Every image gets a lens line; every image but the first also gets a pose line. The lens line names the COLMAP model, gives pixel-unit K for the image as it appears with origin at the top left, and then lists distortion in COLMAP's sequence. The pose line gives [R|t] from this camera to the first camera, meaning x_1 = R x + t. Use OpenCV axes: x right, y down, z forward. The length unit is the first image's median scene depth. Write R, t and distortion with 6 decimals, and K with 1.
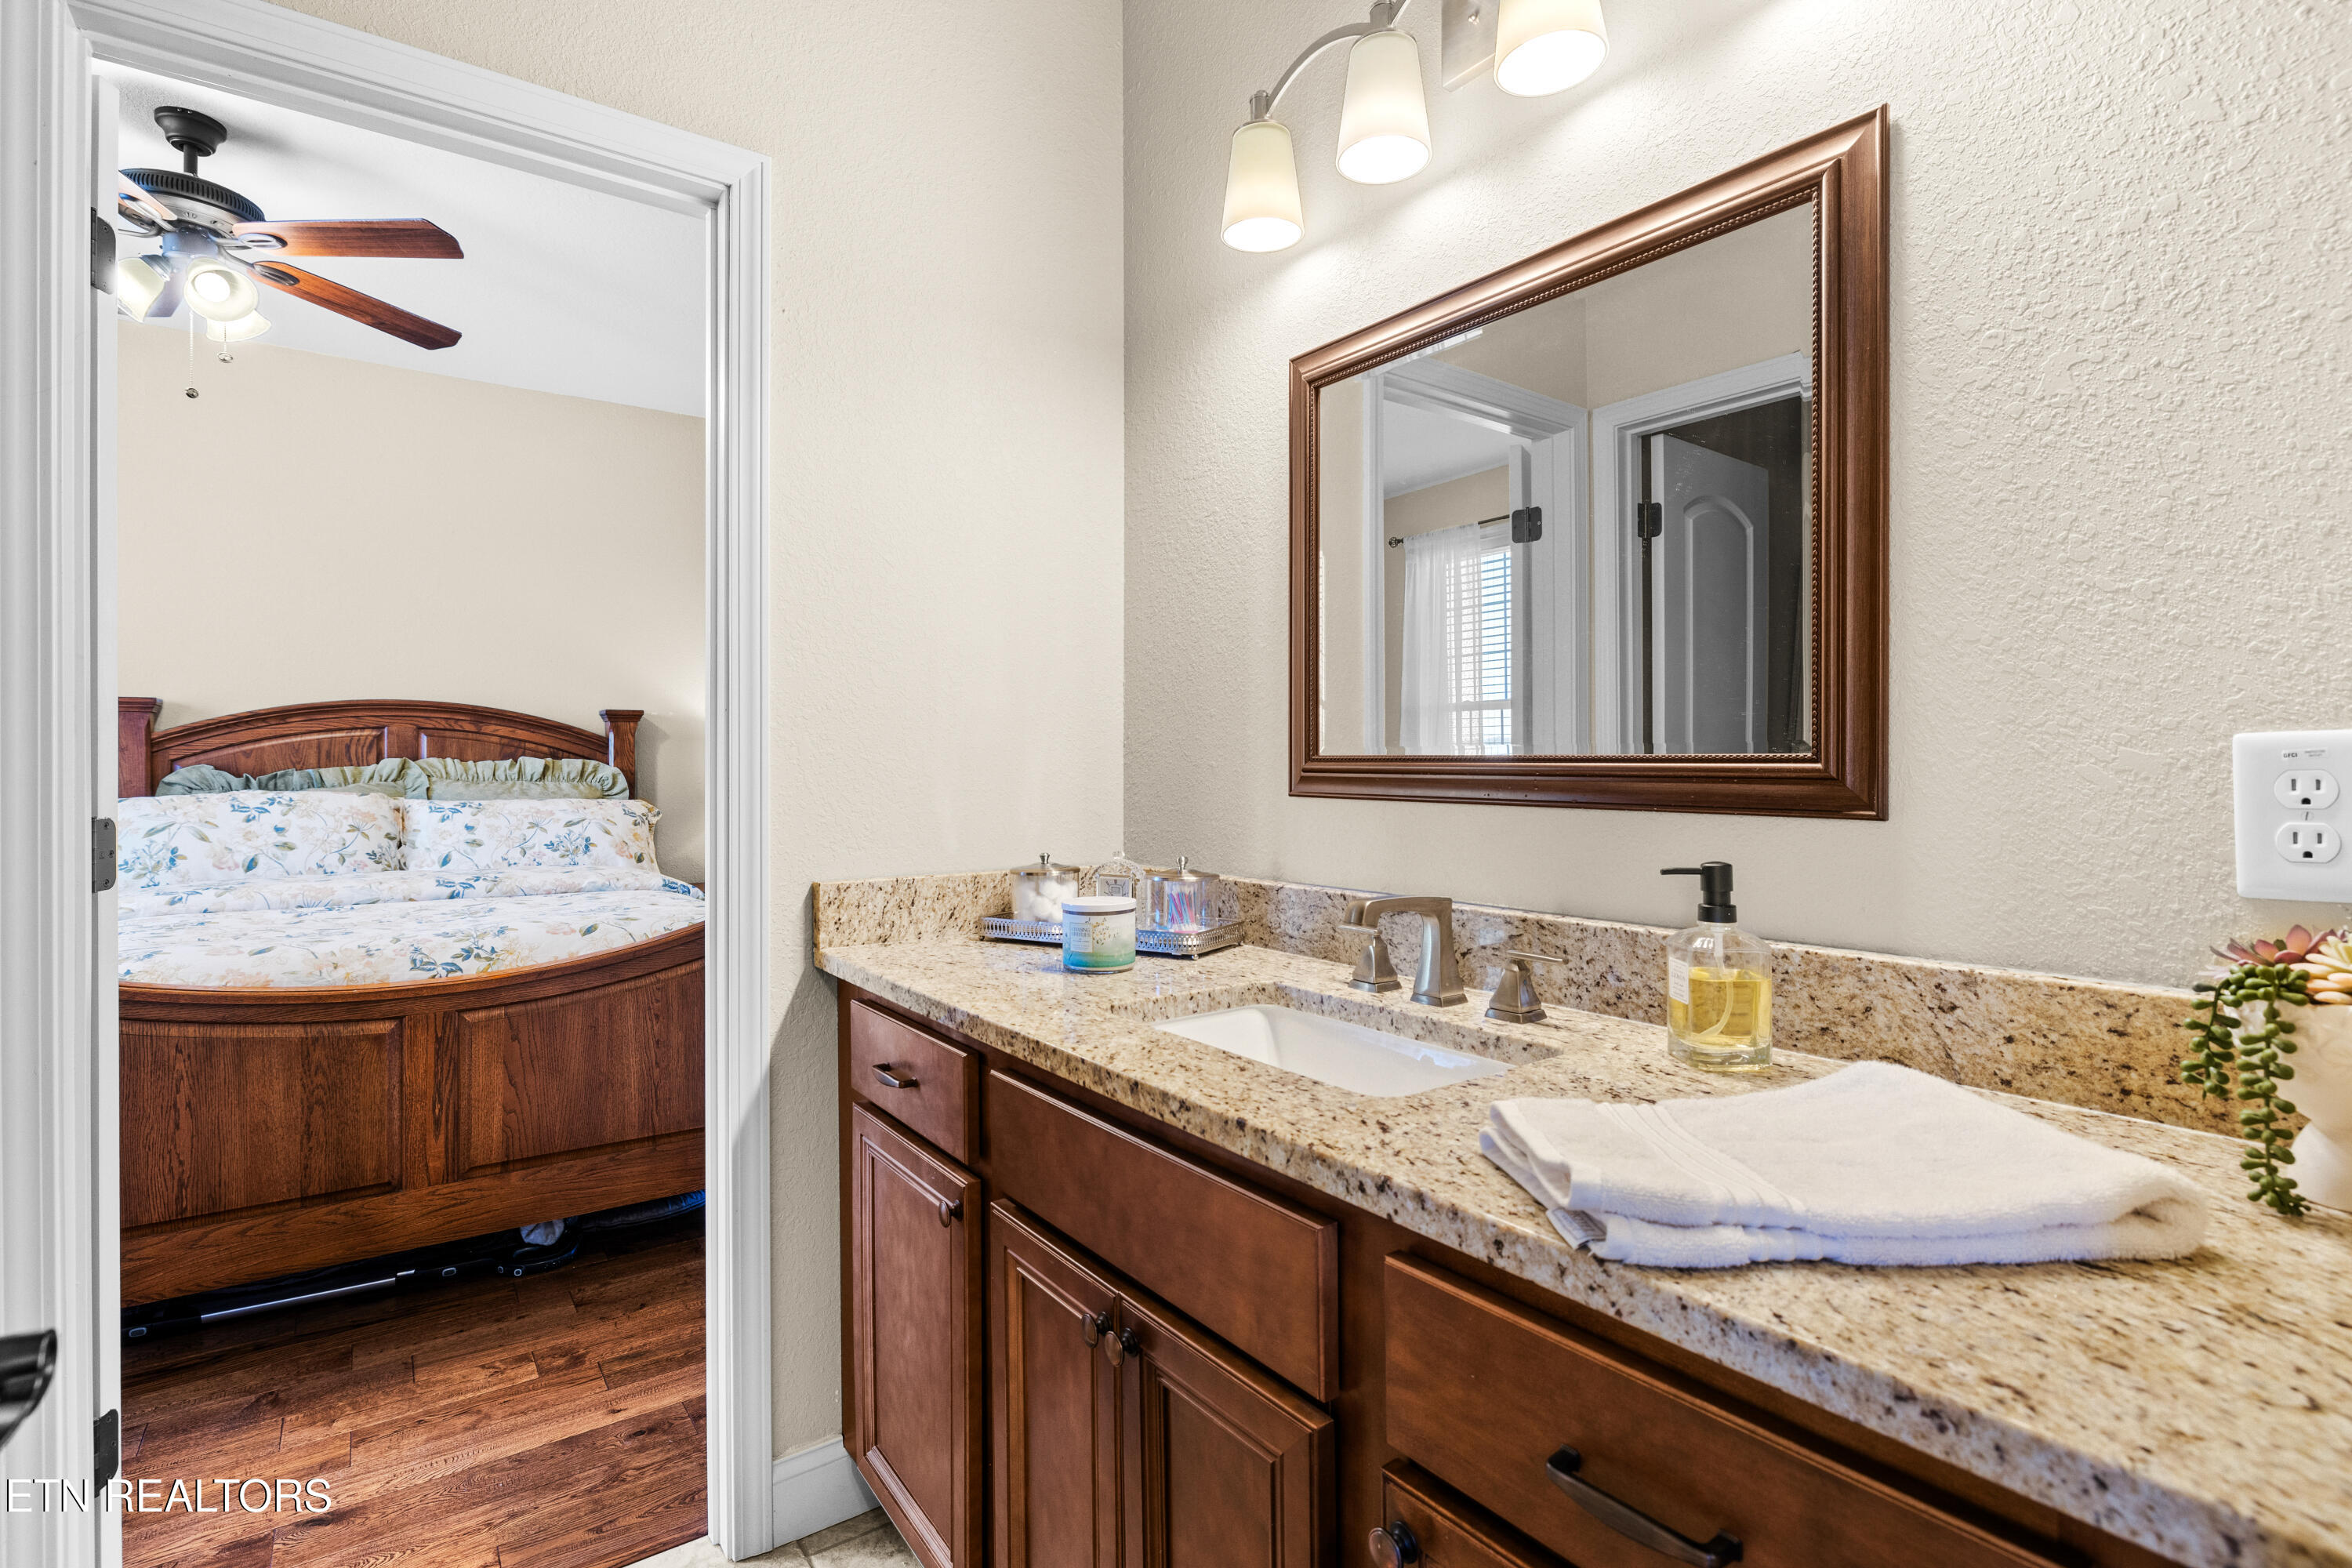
lens RADIAL K [[1126.8, 0, 1172.6], [0, 1126.8, 775.0], [0, 0, 1]] dist [-0.010078, 0.000832]
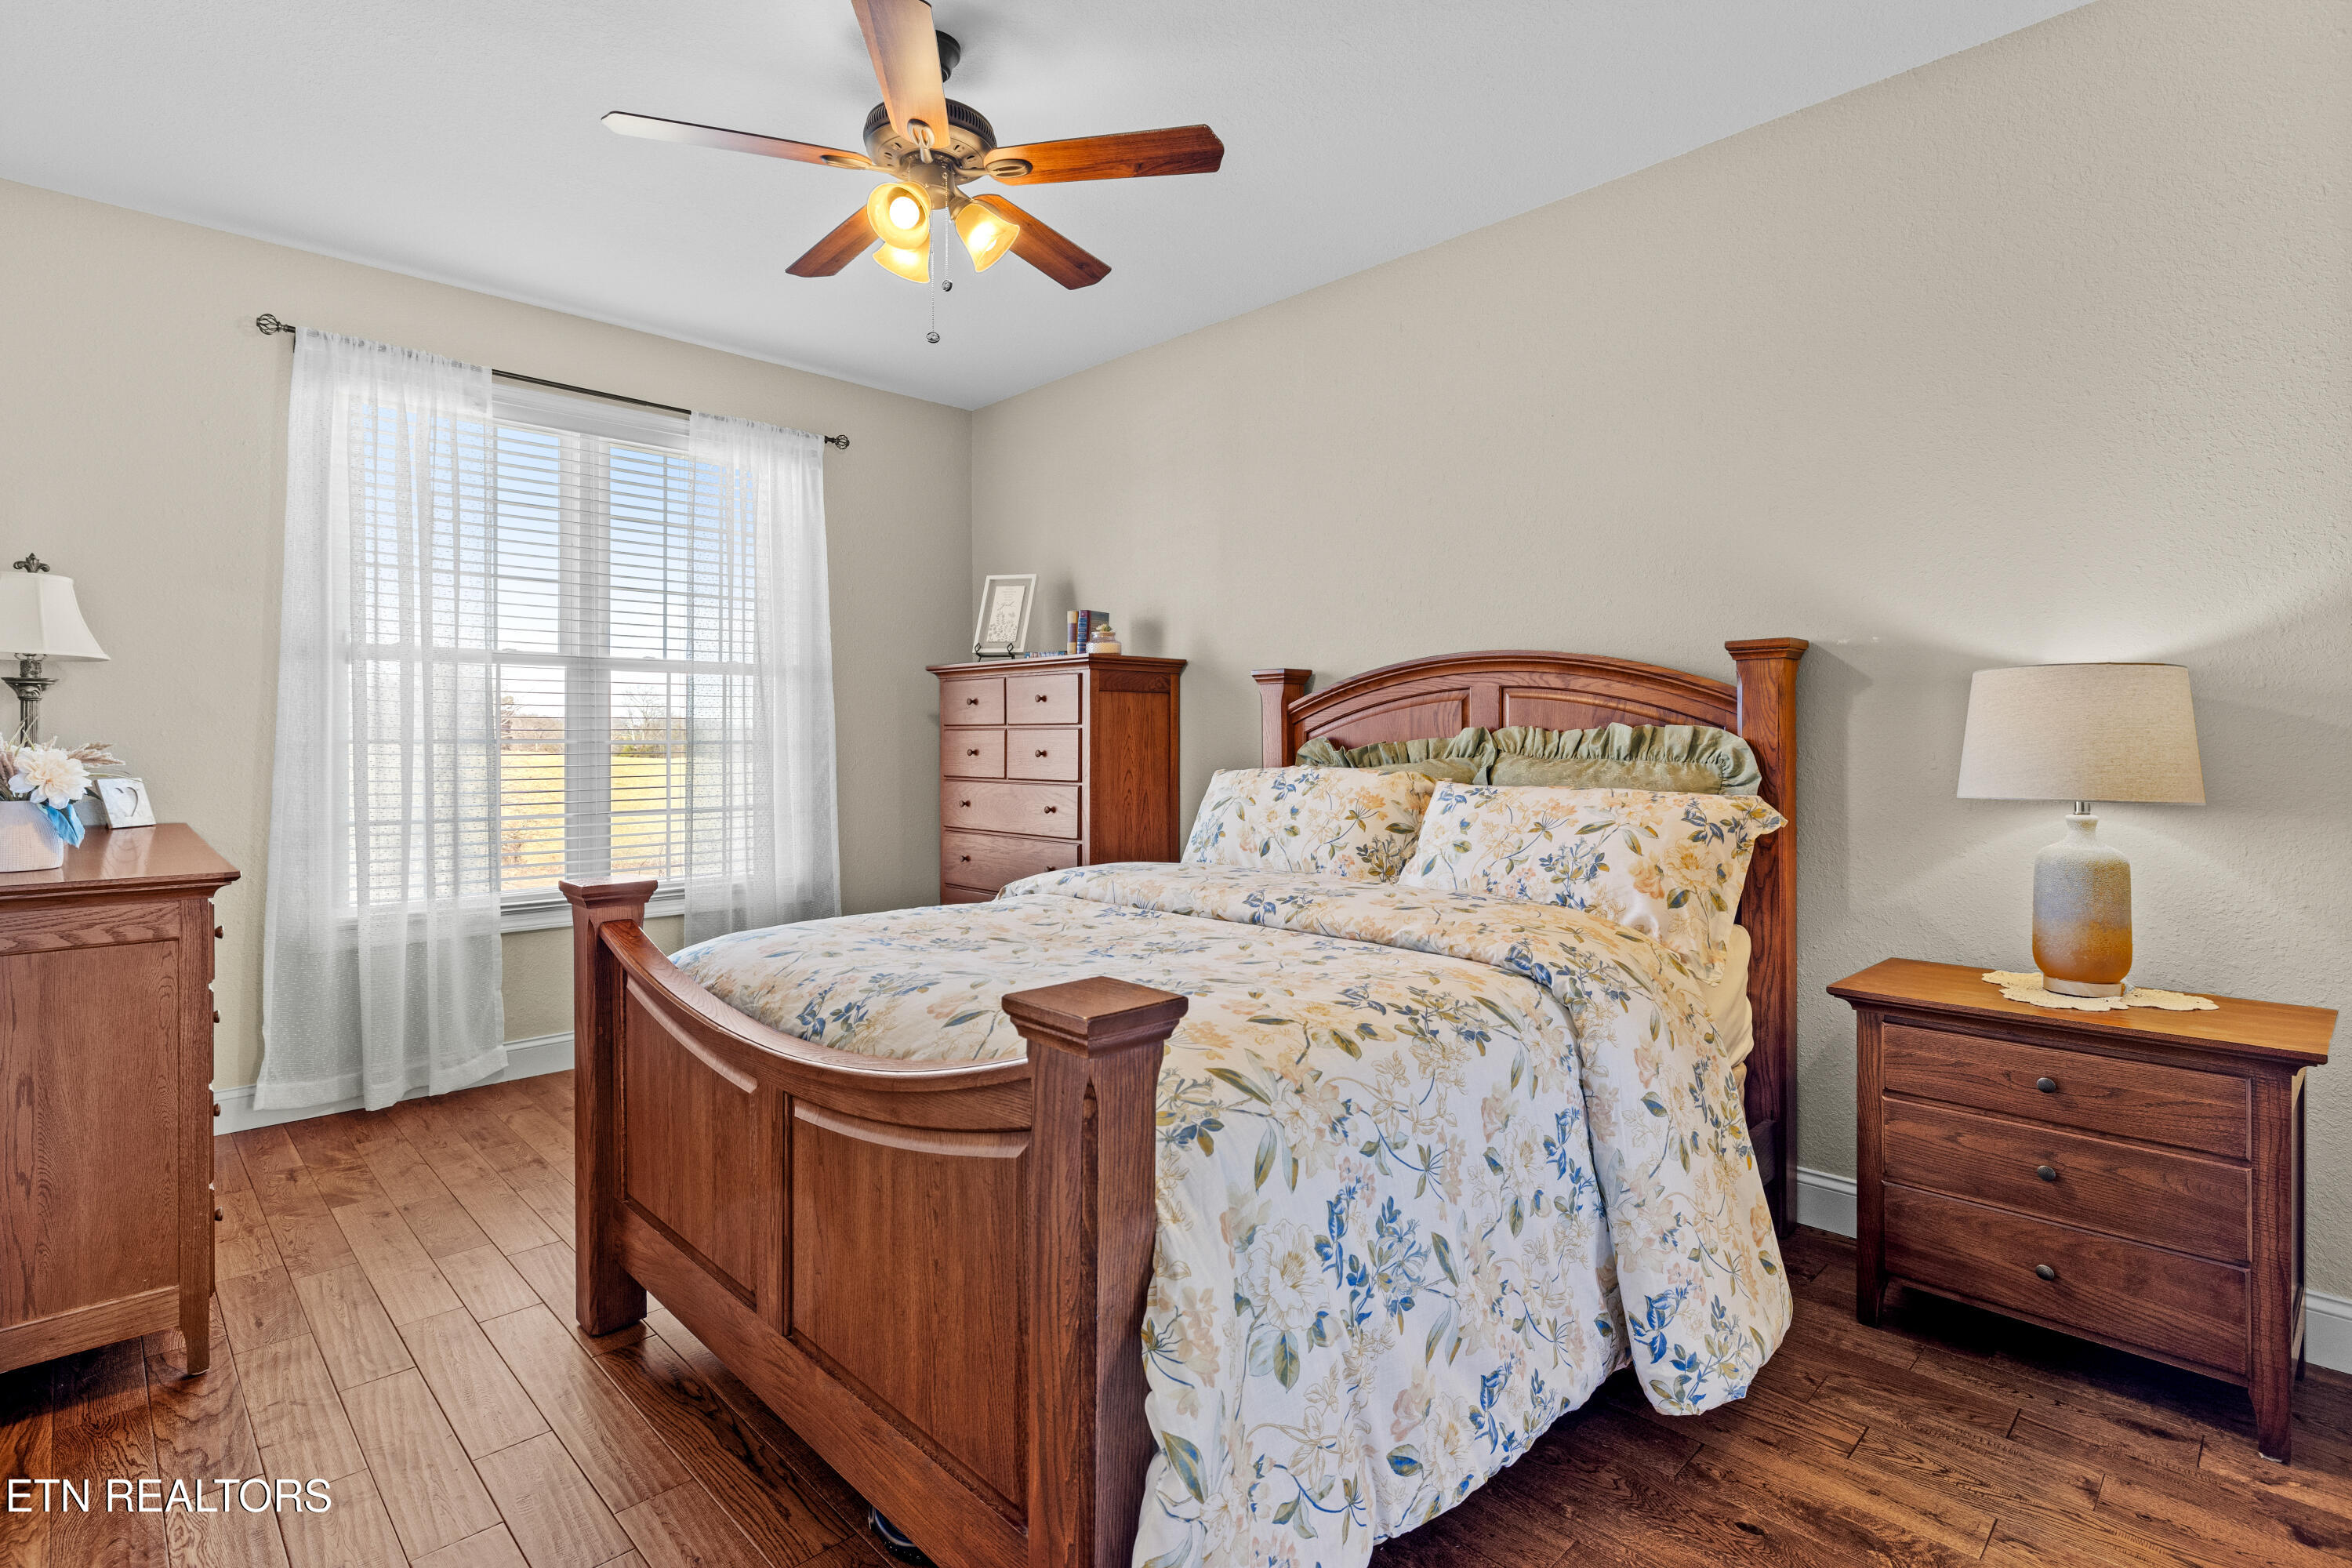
lens RADIAL K [[1126.8, 0, 1134.5], [0, 1126.8, 740.3], [0, 0, 1]] dist [-0.010078, 0.000832]
pose [[0.125977, 0.000889, -0.992033, 0.049147], [-0.004476, 0.999990, 0.000328, -0.005184], [0.992023, 0.004399, 0.125980, 0.689962]]
